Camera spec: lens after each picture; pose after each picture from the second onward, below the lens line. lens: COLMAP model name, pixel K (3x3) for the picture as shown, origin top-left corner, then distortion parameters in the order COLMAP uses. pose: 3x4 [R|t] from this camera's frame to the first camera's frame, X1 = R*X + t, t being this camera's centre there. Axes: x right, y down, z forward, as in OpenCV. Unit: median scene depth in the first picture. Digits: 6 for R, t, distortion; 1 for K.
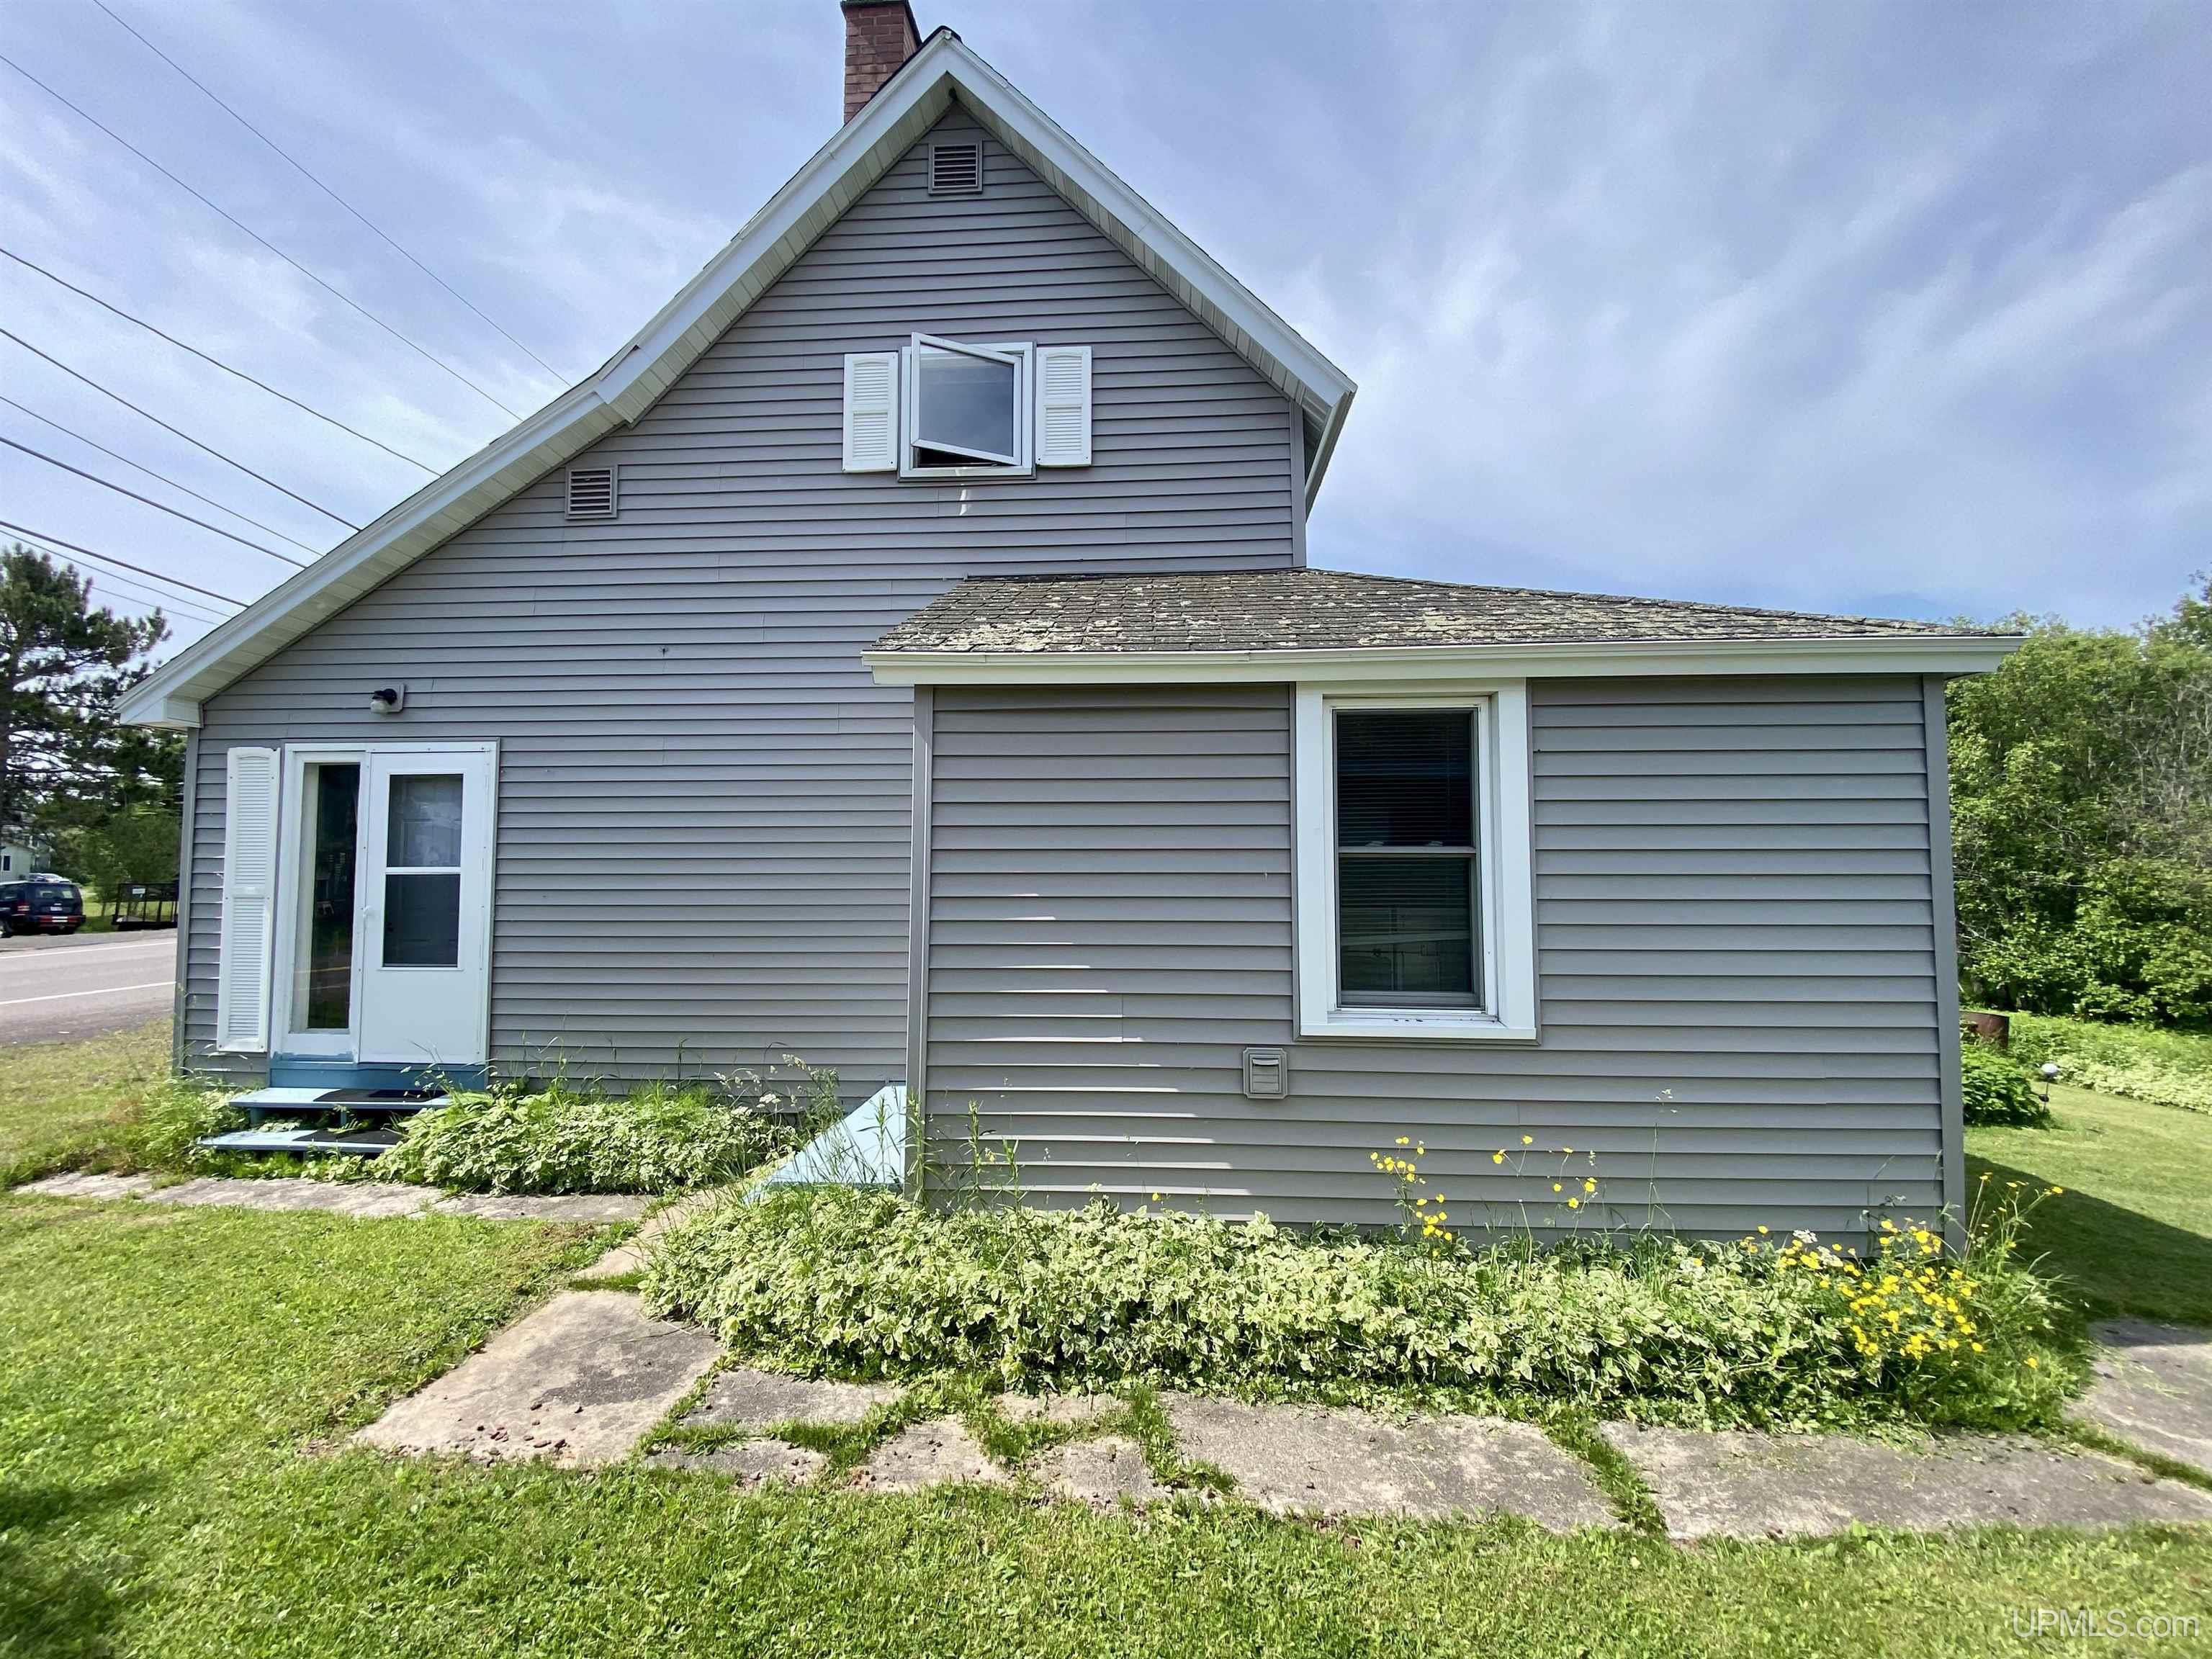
lens RADIAL K [[895.9, 0, 1106.0], [0, 895.9, 829.5], [0, 0, 1]] dist [0.031061, -0.032627]
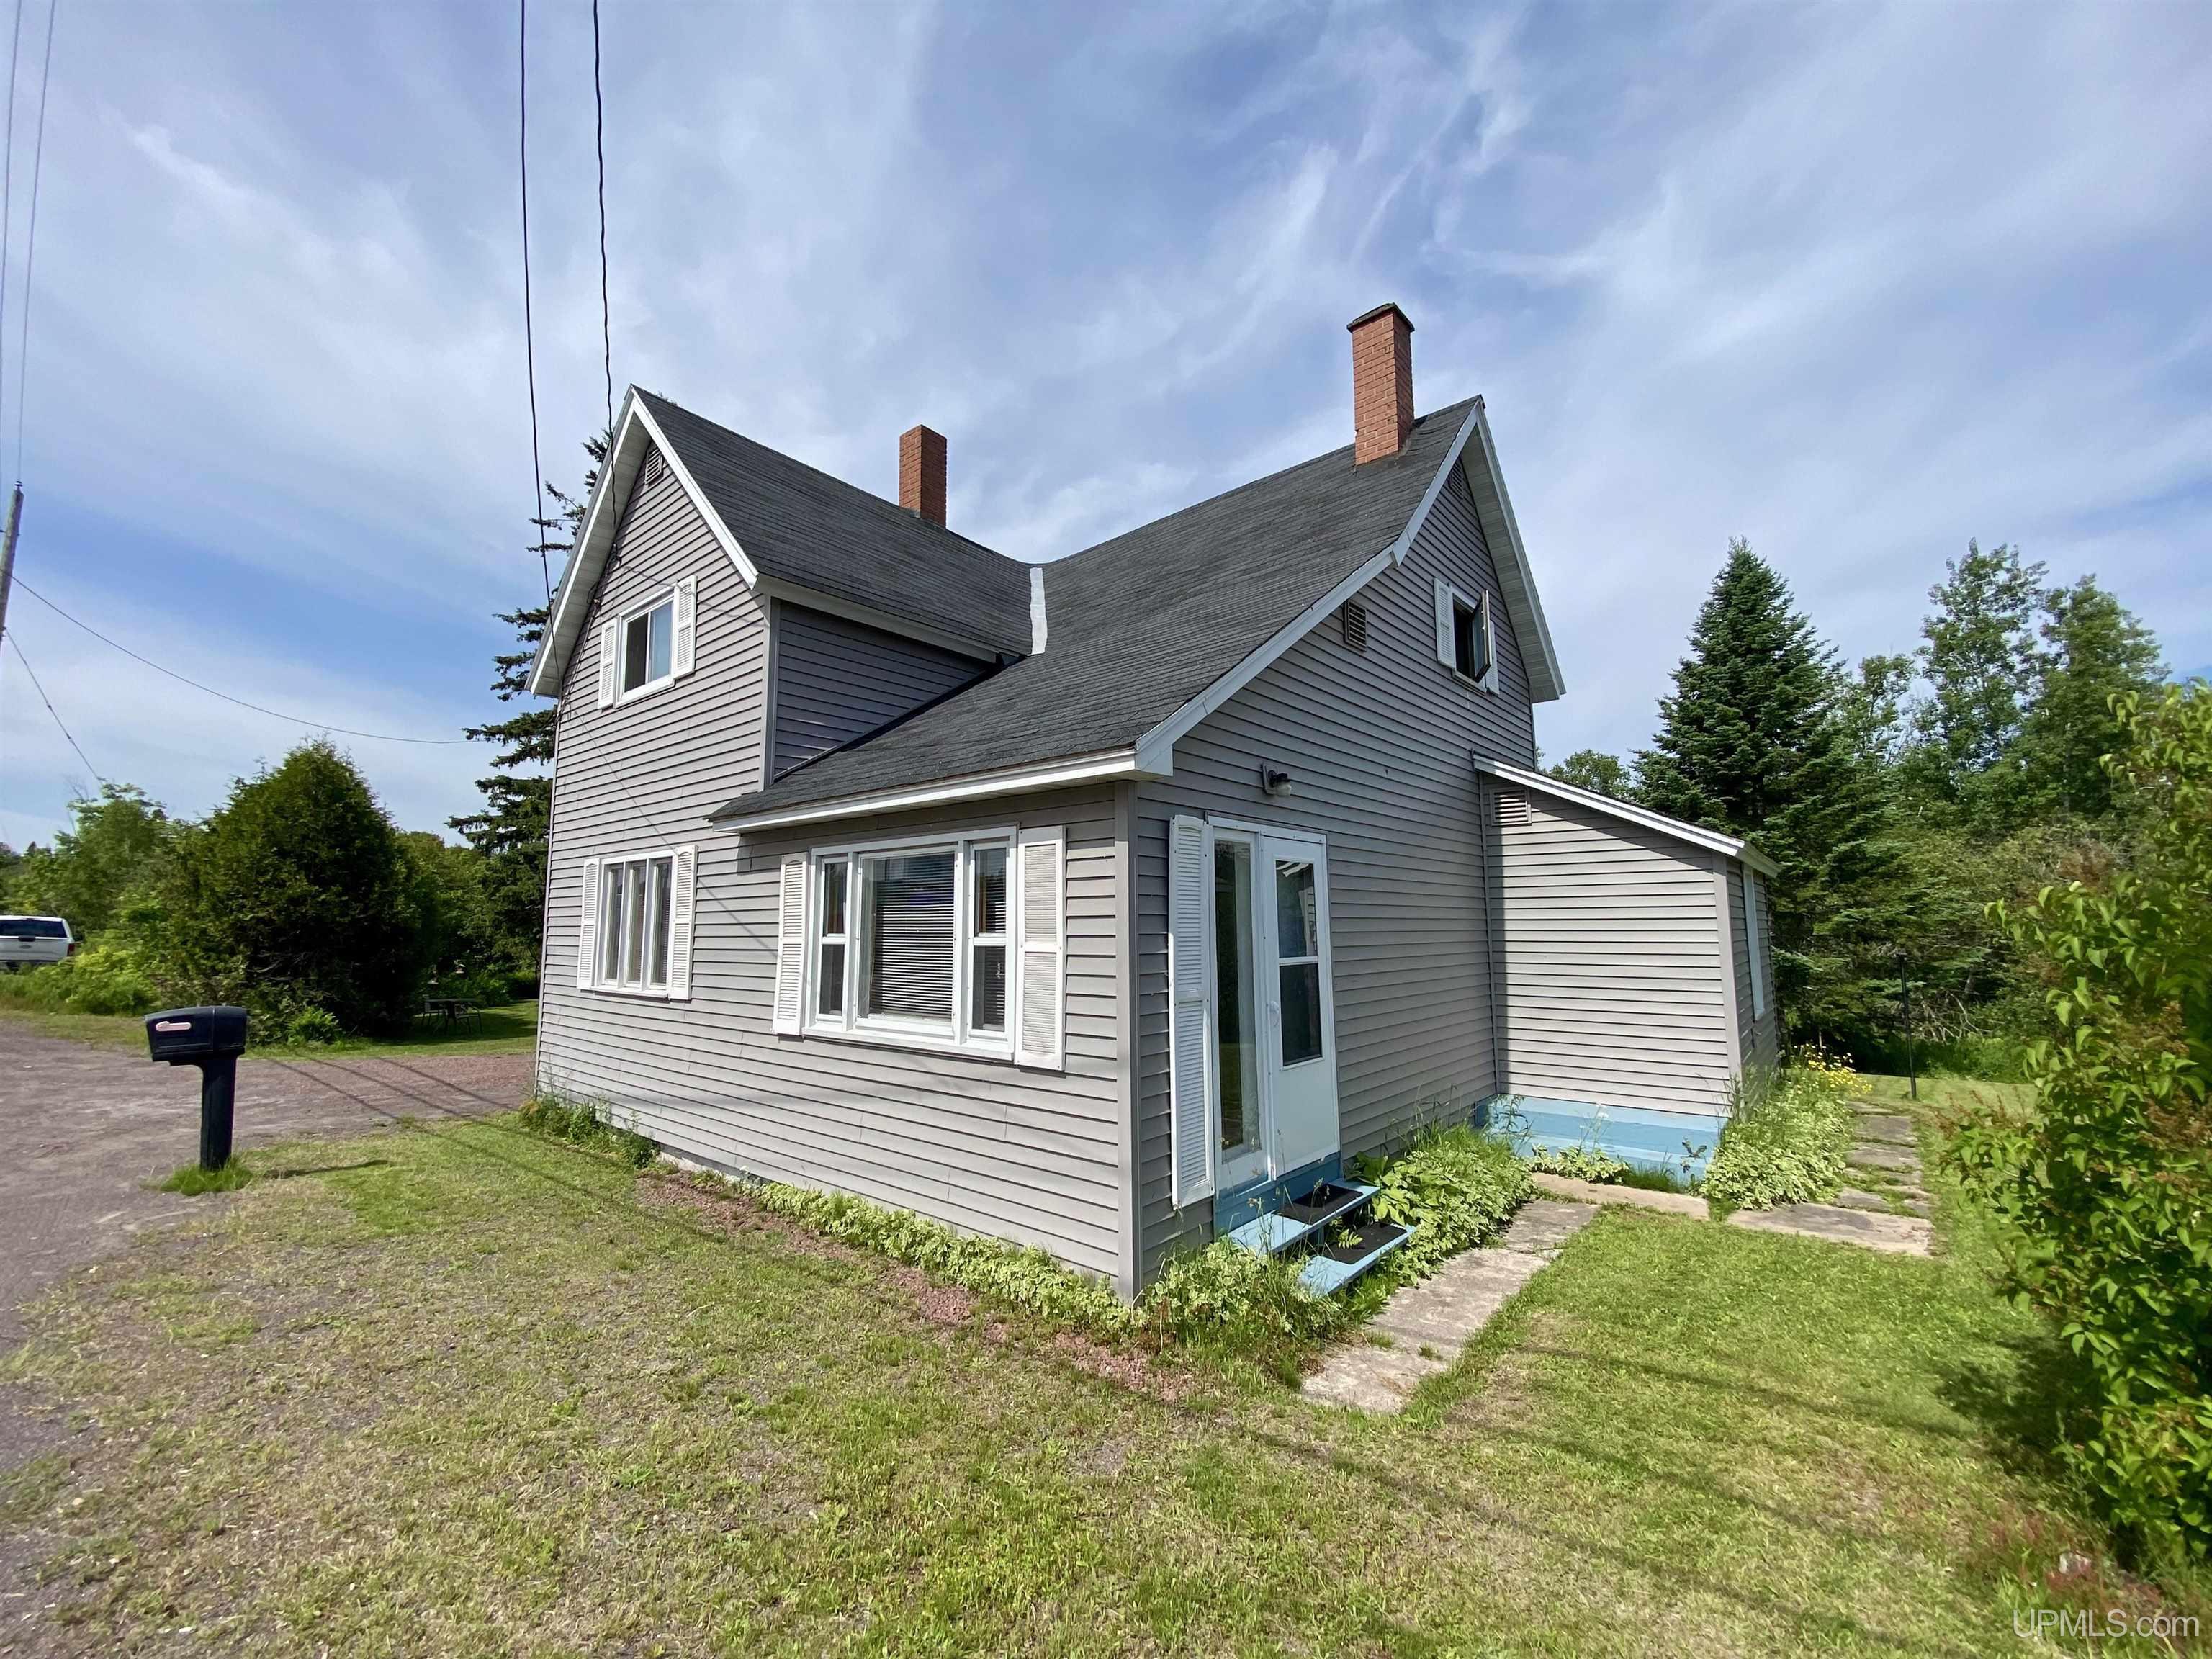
lens RADIAL K [[895.9, 0, 1106.0], [0, 895.9, 829.5], [0, 0, 1]] dist [0.031061, -0.032627]
pose [[0.606335, 0.080594, 0.791115, -1.651960], [-0.033247, 0.996550, -0.076040, -0.016659], [-0.794514, 0.019803, 0.606923, 0.569802]]
